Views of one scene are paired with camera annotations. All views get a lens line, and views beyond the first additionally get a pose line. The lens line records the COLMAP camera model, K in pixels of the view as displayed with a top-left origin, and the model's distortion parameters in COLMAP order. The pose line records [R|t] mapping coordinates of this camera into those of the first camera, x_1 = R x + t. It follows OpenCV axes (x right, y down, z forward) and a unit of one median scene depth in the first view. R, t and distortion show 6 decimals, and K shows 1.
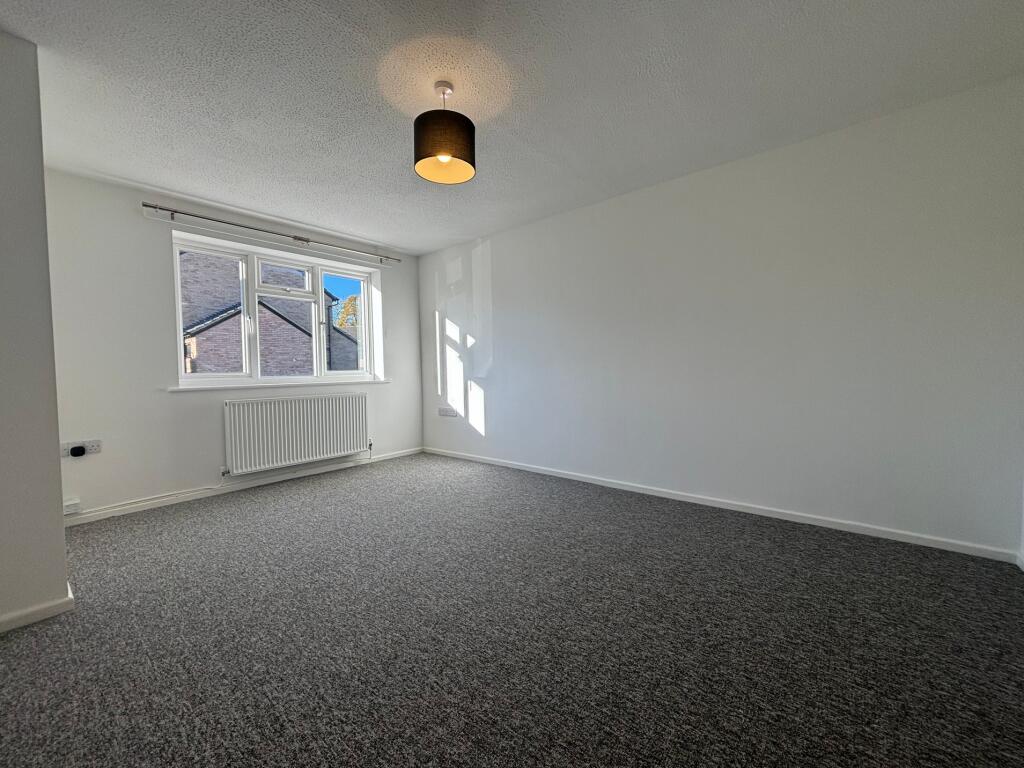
lens RADIAL K [[411.2, 0, 510.1], [0, 411.2, 383.0], [0, 0, 1]] dist [-0.000441, 0.000343]
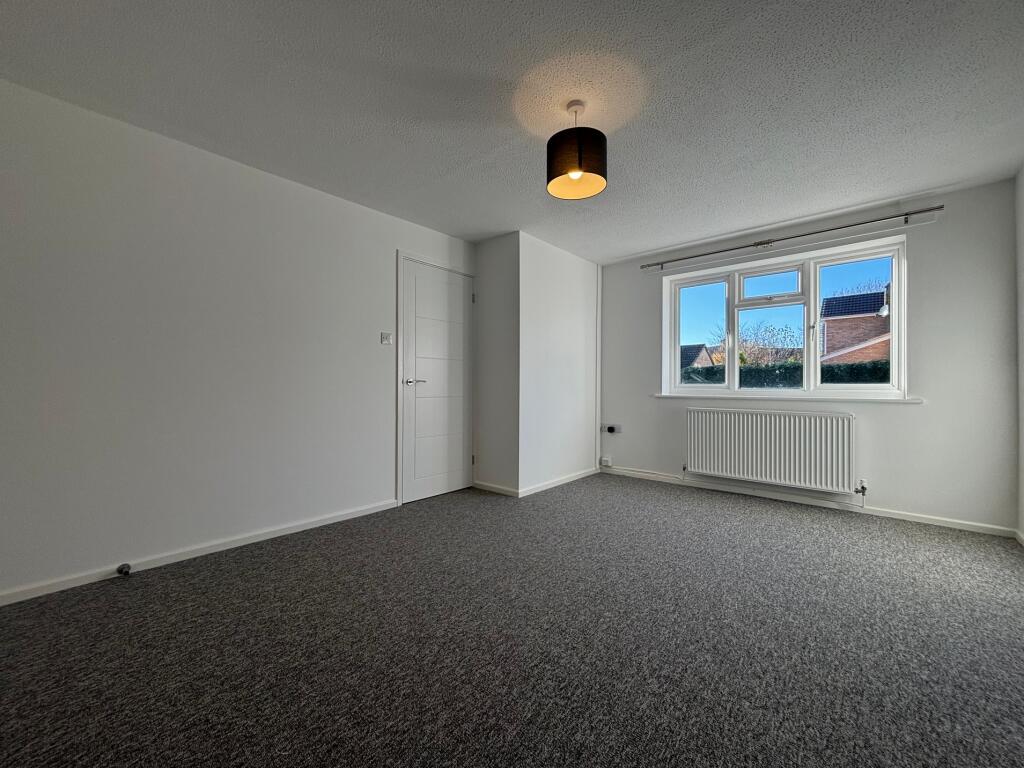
lens RADIAL K [[411.2, 0, 510.1], [0, 411.2, 383.0], [0, 0, 1]] dist [-0.000441, 0.000343]
pose [[-0.030176, 0.013704, -0.999451, 0.485196], [-0.038527, 0.999147, 0.014863, -0.024275], [0.998802, 0.038955, -0.029623, 0.497489]]
